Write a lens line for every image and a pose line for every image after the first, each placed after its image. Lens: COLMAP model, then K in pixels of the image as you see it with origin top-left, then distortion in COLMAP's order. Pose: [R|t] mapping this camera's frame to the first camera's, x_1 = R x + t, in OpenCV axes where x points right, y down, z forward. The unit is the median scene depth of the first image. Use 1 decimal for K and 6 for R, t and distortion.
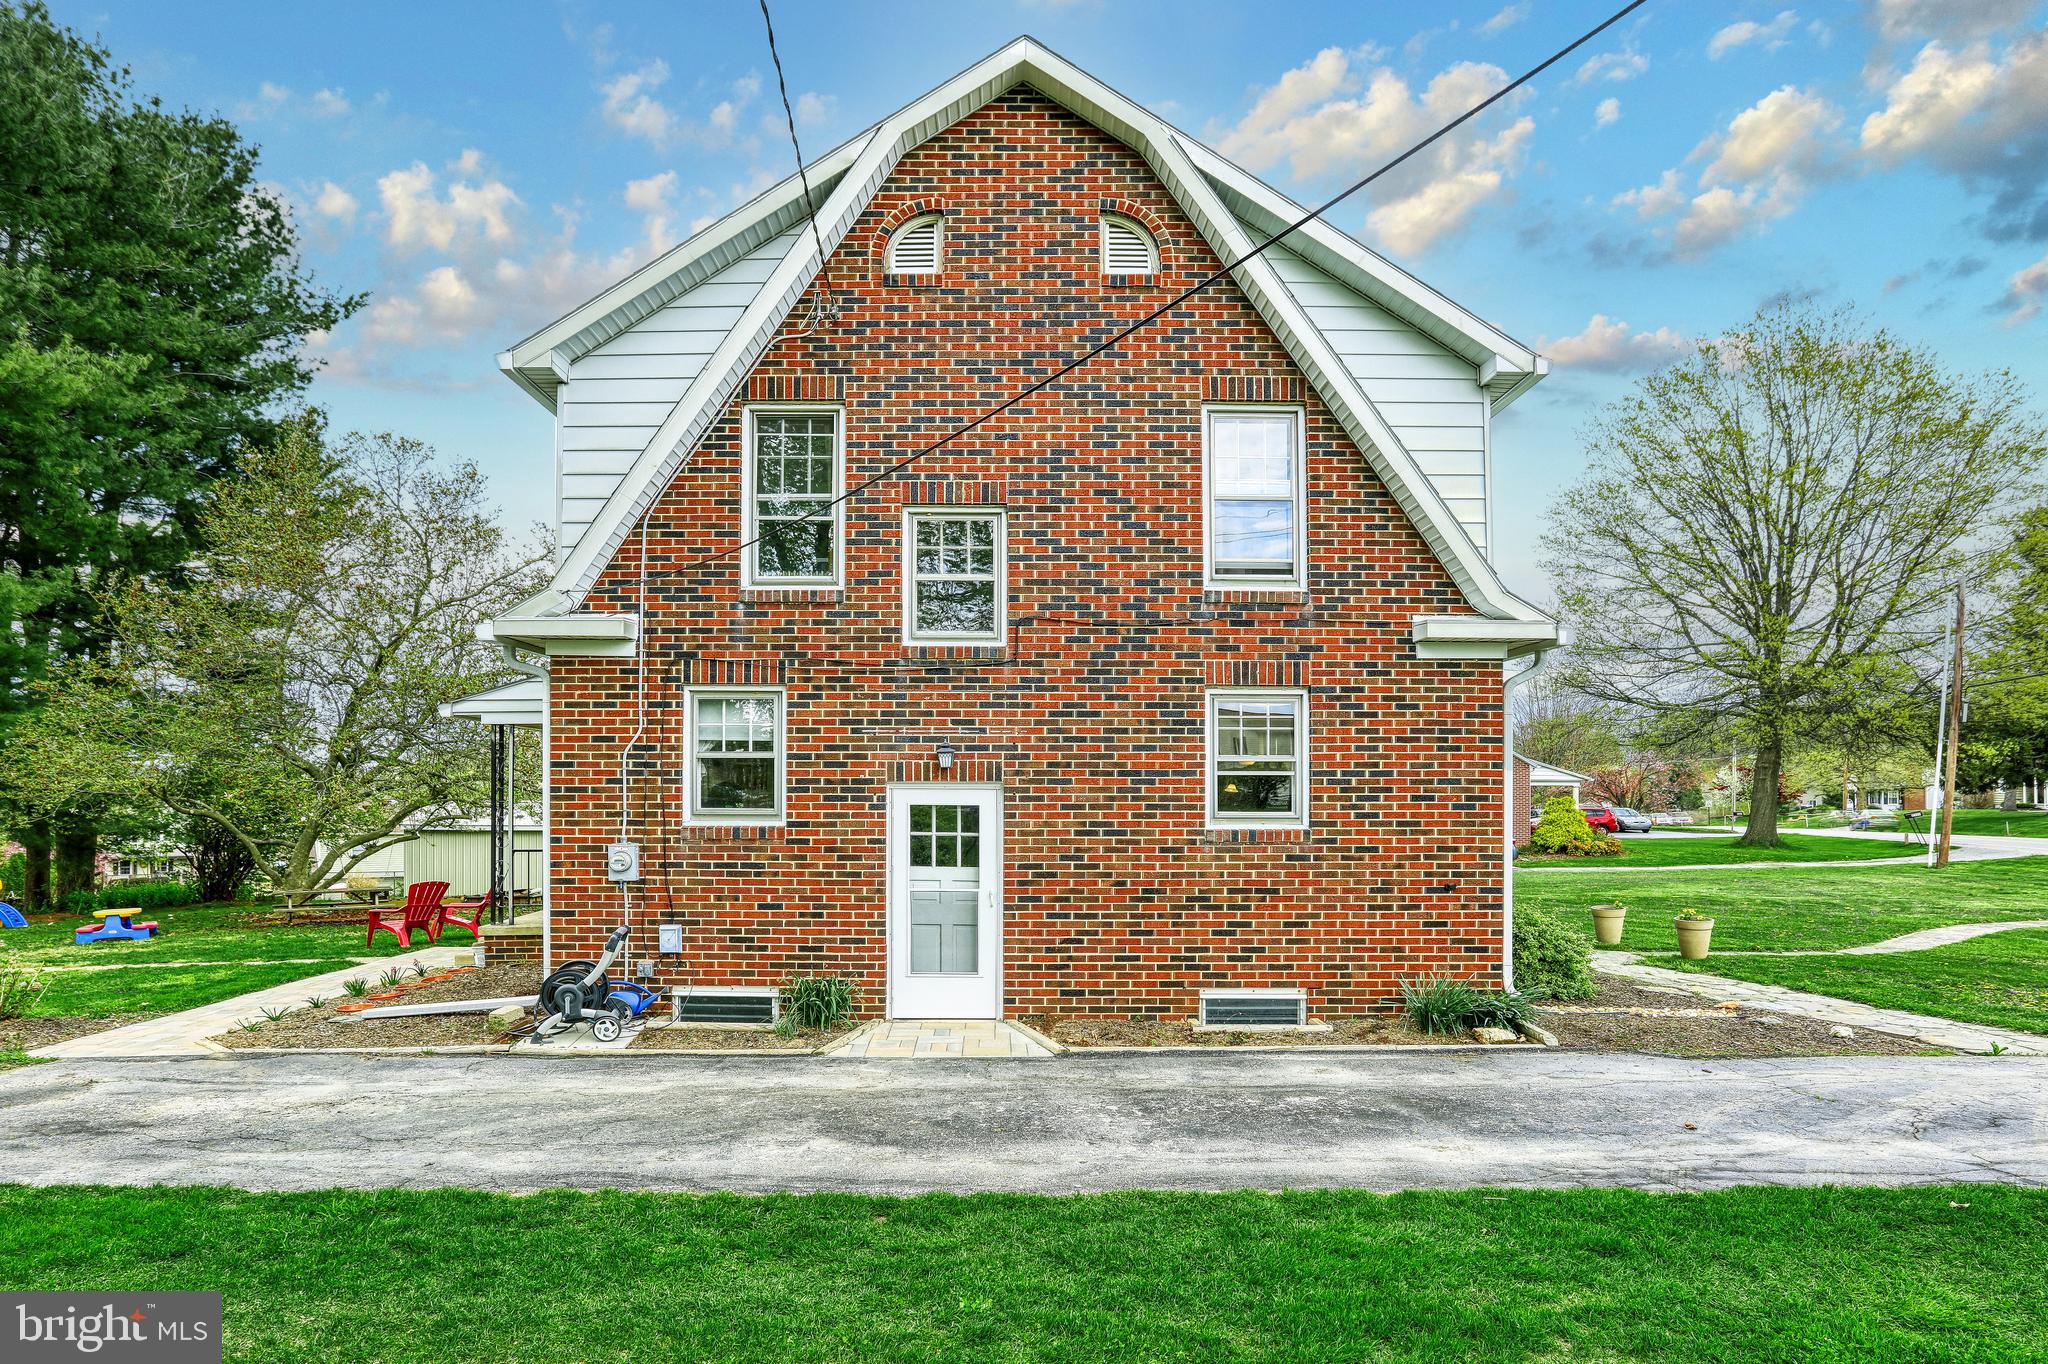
lens RADIAL K [[1025.1, 0, 1023.5], [0, 1025.1, 768.6], [0, 0, 1]] dist [-0.029152, 0.000169]
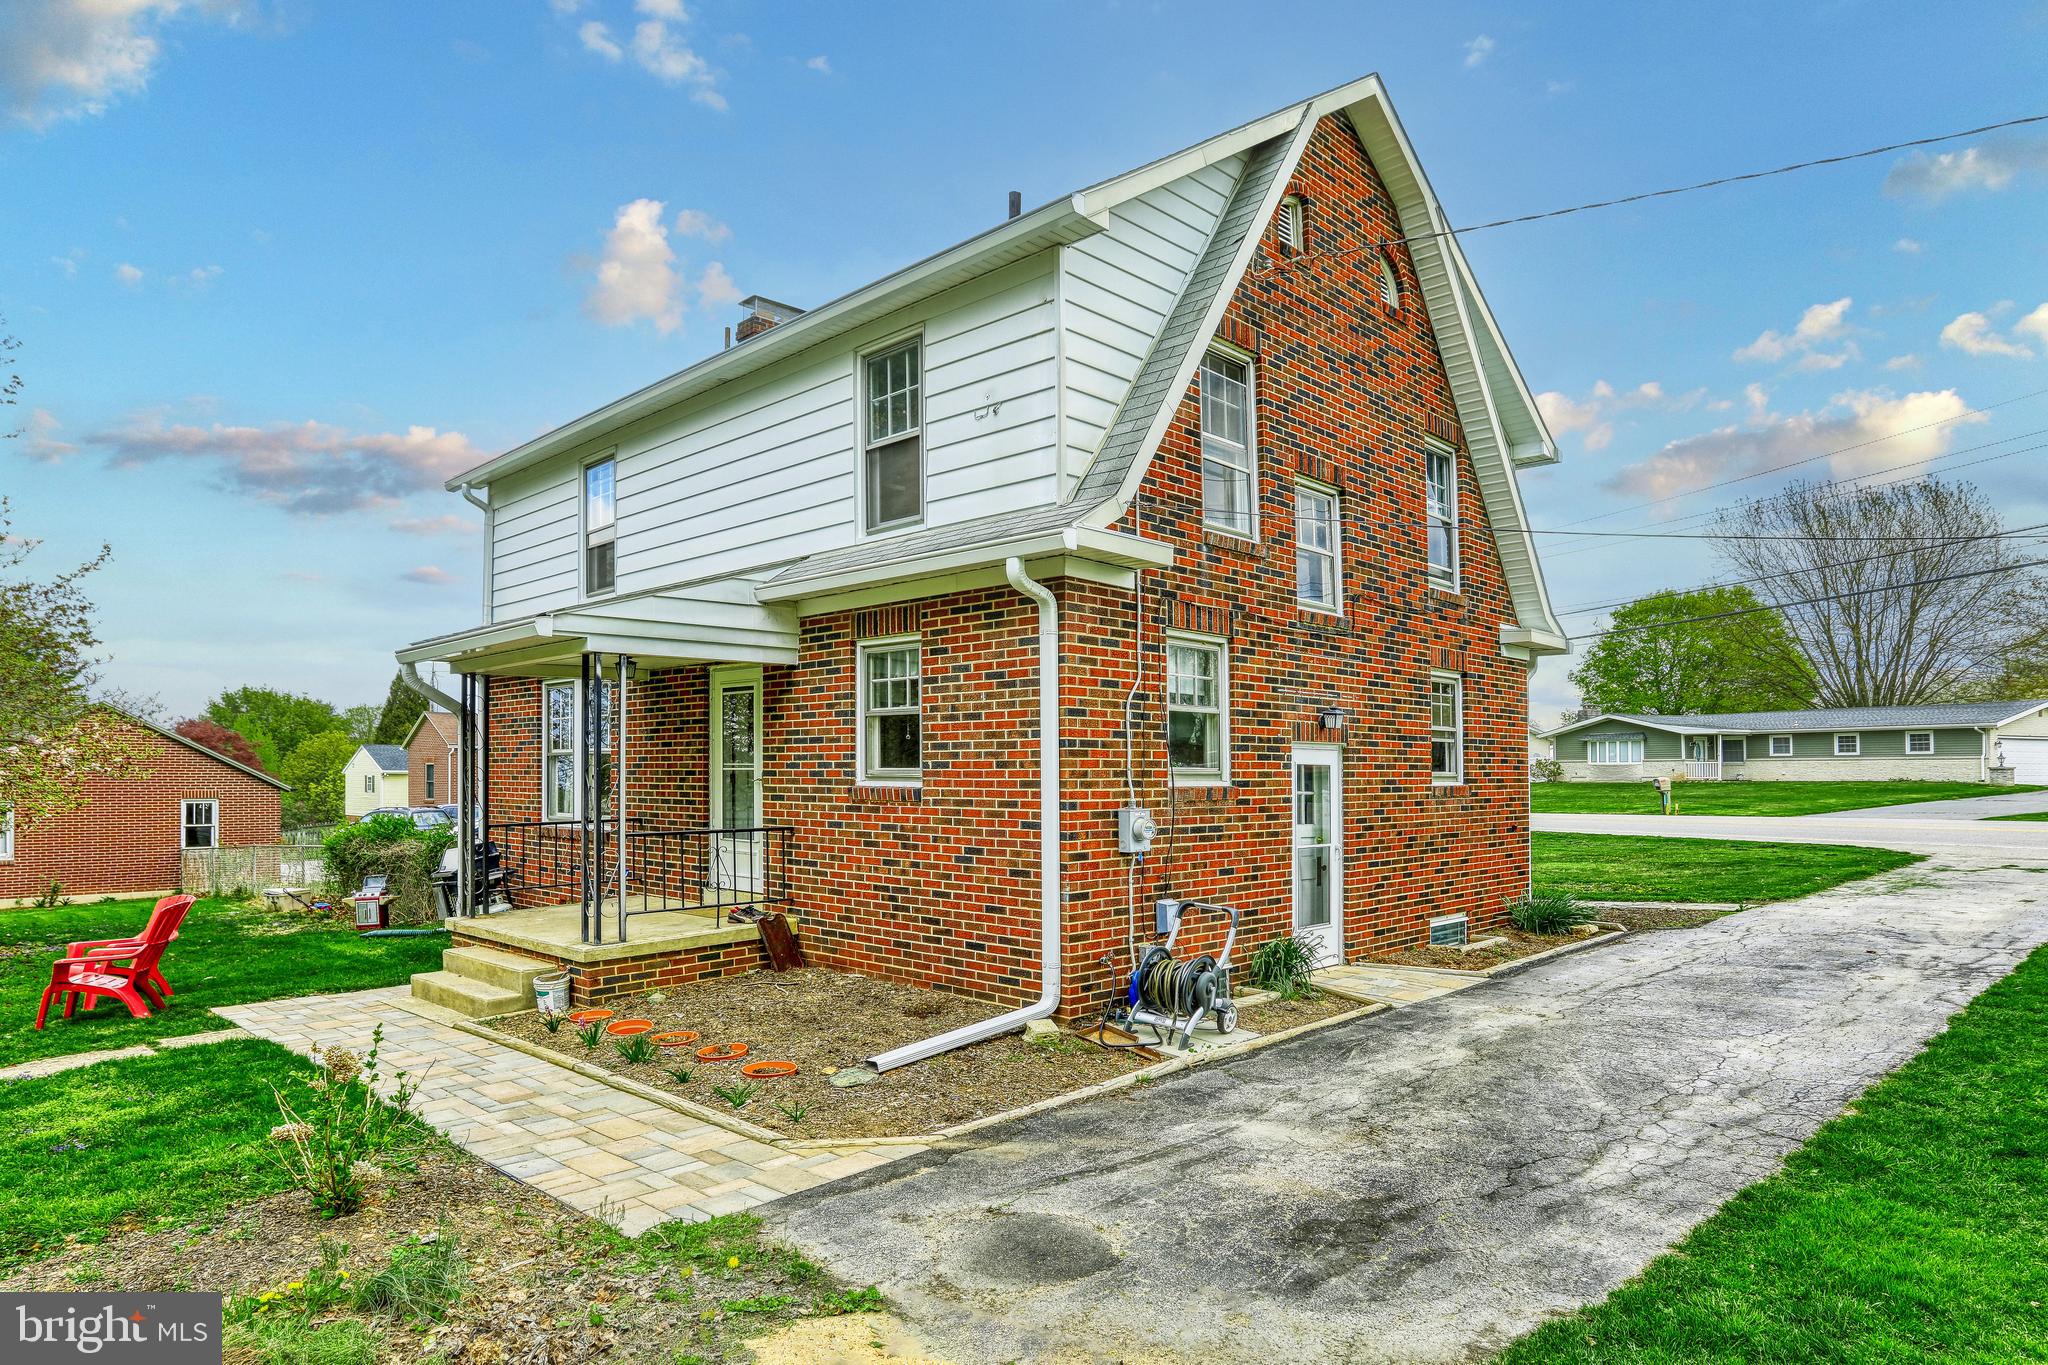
lens RADIAL K [[1009.8, 0, 1022.7], [0, 1009.8, 751.9], [0, 0, 1]] dist [-0.026702, 0.000045]
pose [[0.777888, 0.009813, 0.628326, -0.970317], [-0.000384, 0.999885, -0.015141, 0.038776], [-0.628403, 0.011536, 0.777803, 0.395318]]
